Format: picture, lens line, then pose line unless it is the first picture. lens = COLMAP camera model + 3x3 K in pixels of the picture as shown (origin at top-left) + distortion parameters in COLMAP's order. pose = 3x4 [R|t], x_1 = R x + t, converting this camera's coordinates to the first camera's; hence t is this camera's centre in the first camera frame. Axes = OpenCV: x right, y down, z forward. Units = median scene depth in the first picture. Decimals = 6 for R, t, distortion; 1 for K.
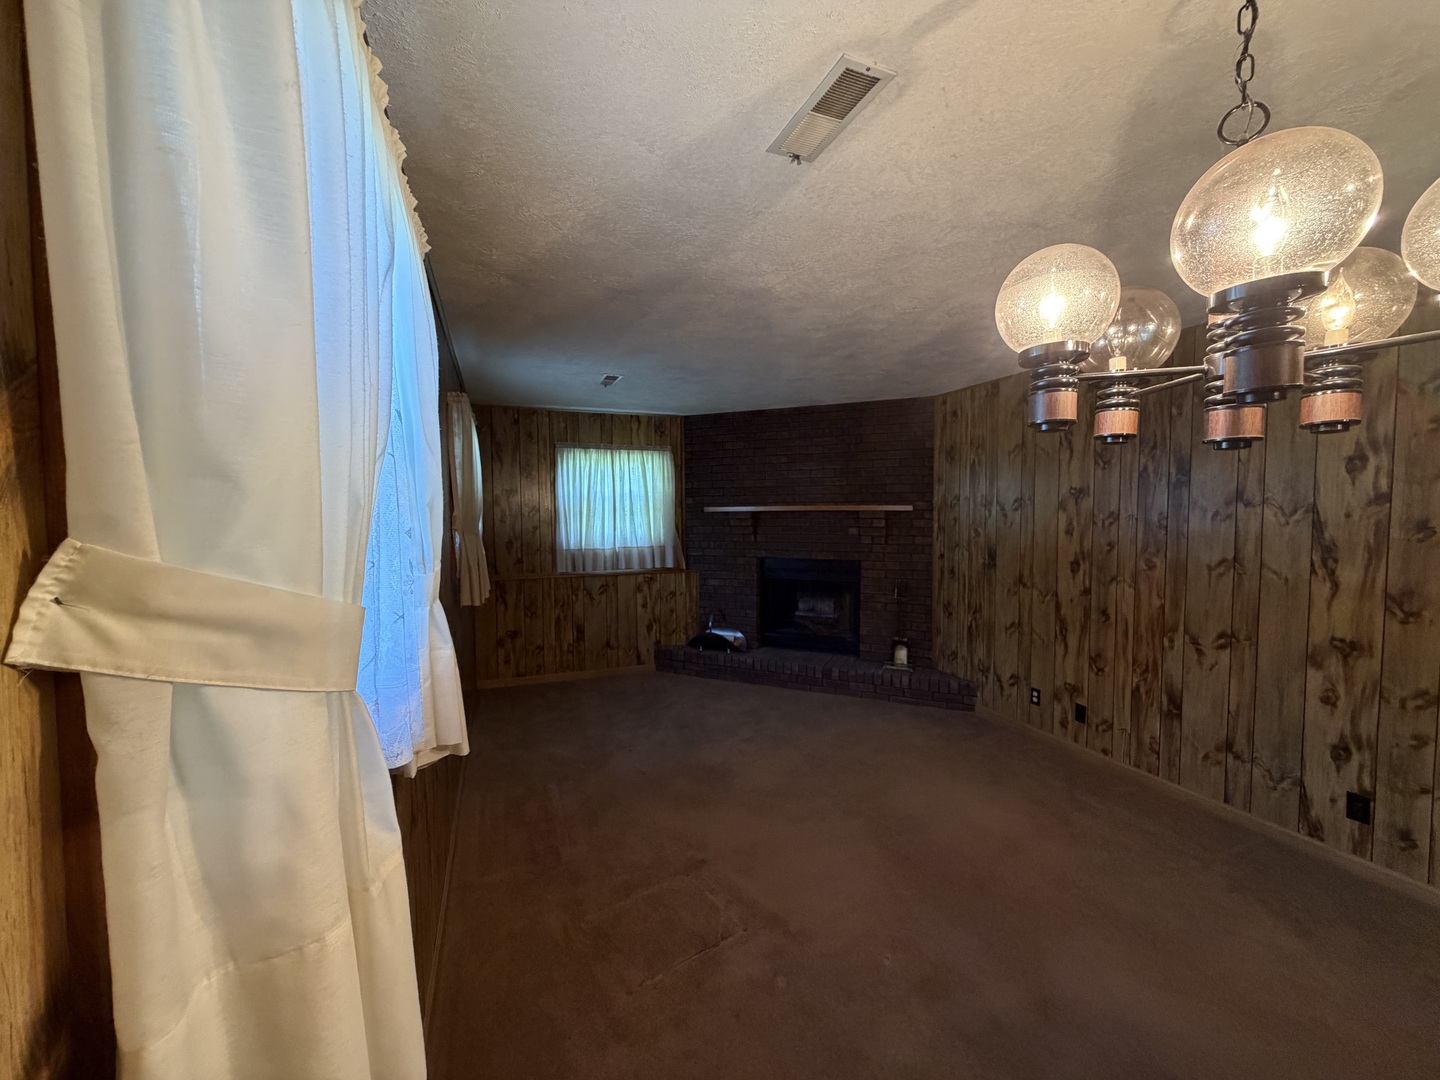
lens RADIAL K [[571.1, 0, 724.0], [0, 571.1, 542.7], [0, 0, 1]] dist [-0.001104, 0.001128]
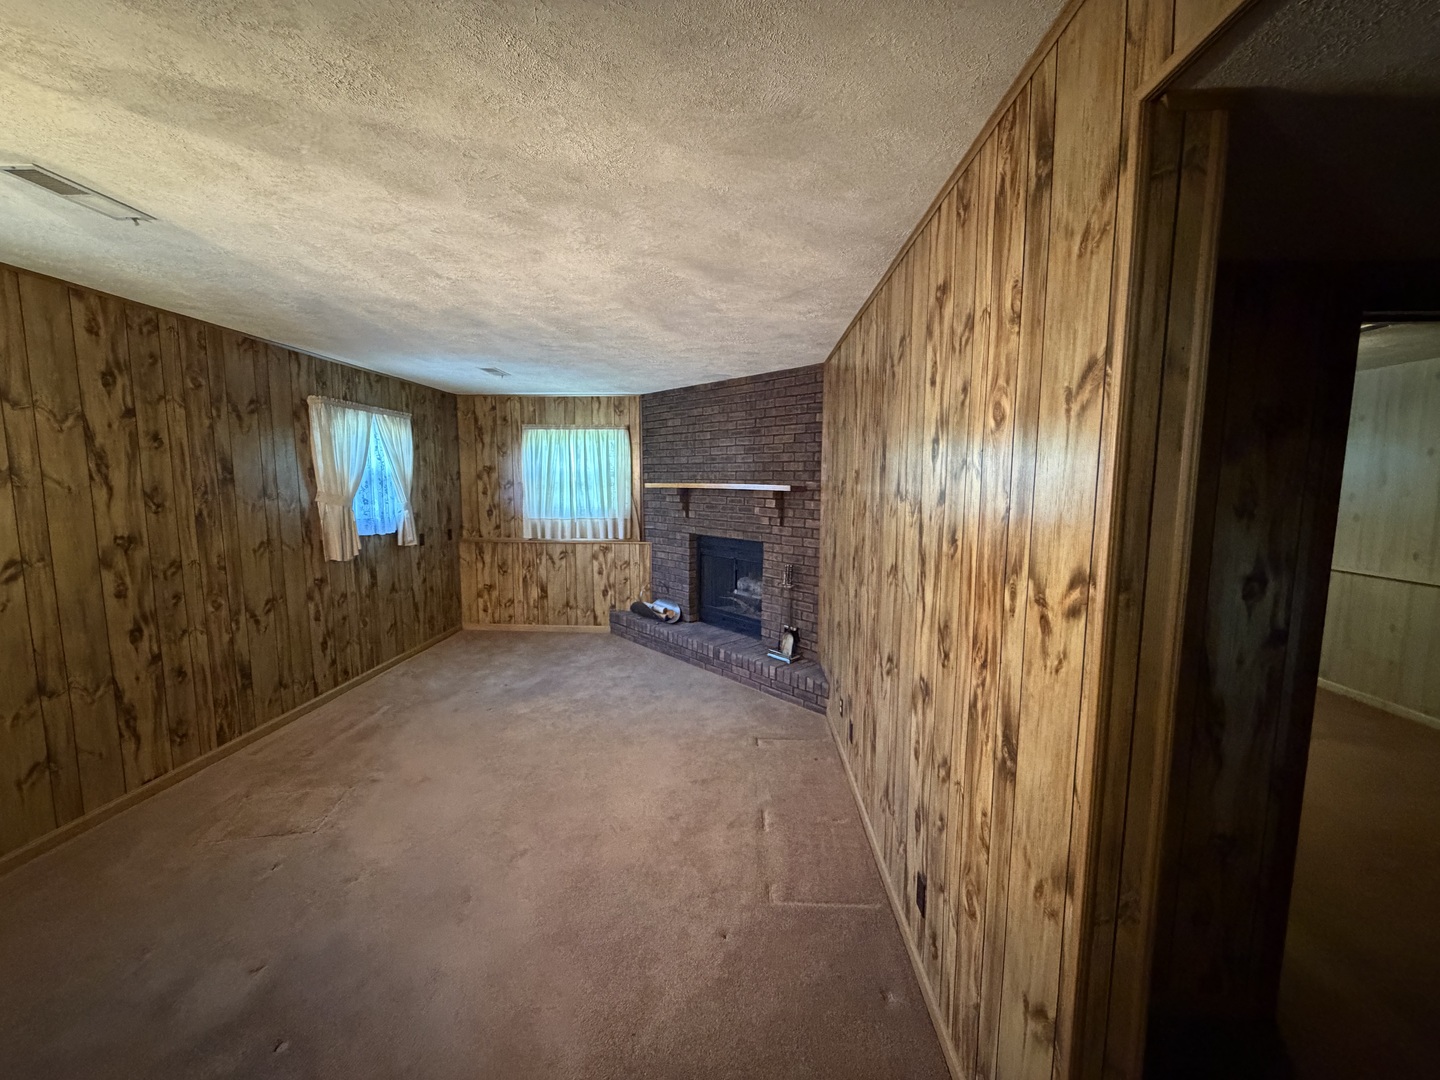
lens RADIAL K [[571.1, 0, 730.5], [0, 571.1, 544.8], [0, 0, 1]] dist [-0.001104, 0.001128]
pose [[0.920061, 0.057043, -0.387599, 0.535539], [-0.034934, 0.997348, 0.063856, -0.022141], [0.390213, -0.045211, 0.919614, 0.097863]]
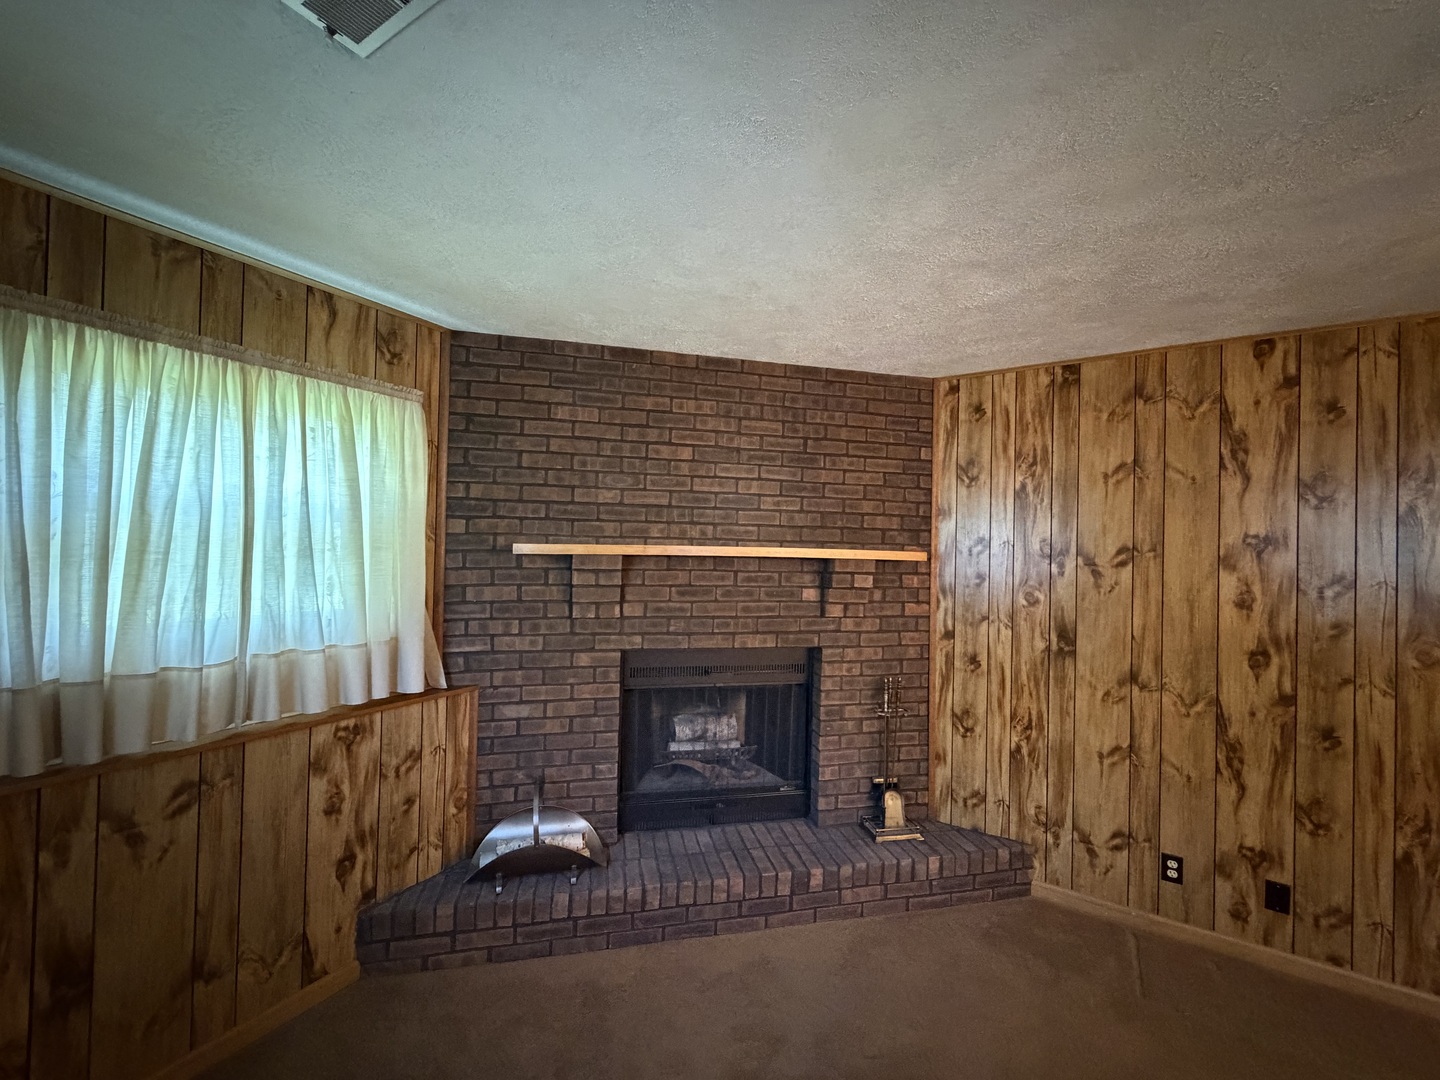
lens RADIAL K [[571.1, 0, 715.5], [0, 571.1, 542.1], [0, 0, 1]] dist [-0.001104, 0.001128]
pose [[0.804838, 0.029862, 0.592742, -0.171527], [0.006422, 0.998237, -0.059010, -0.037476], [-0.593459, 0.051300, 0.803227, 0.581484]]
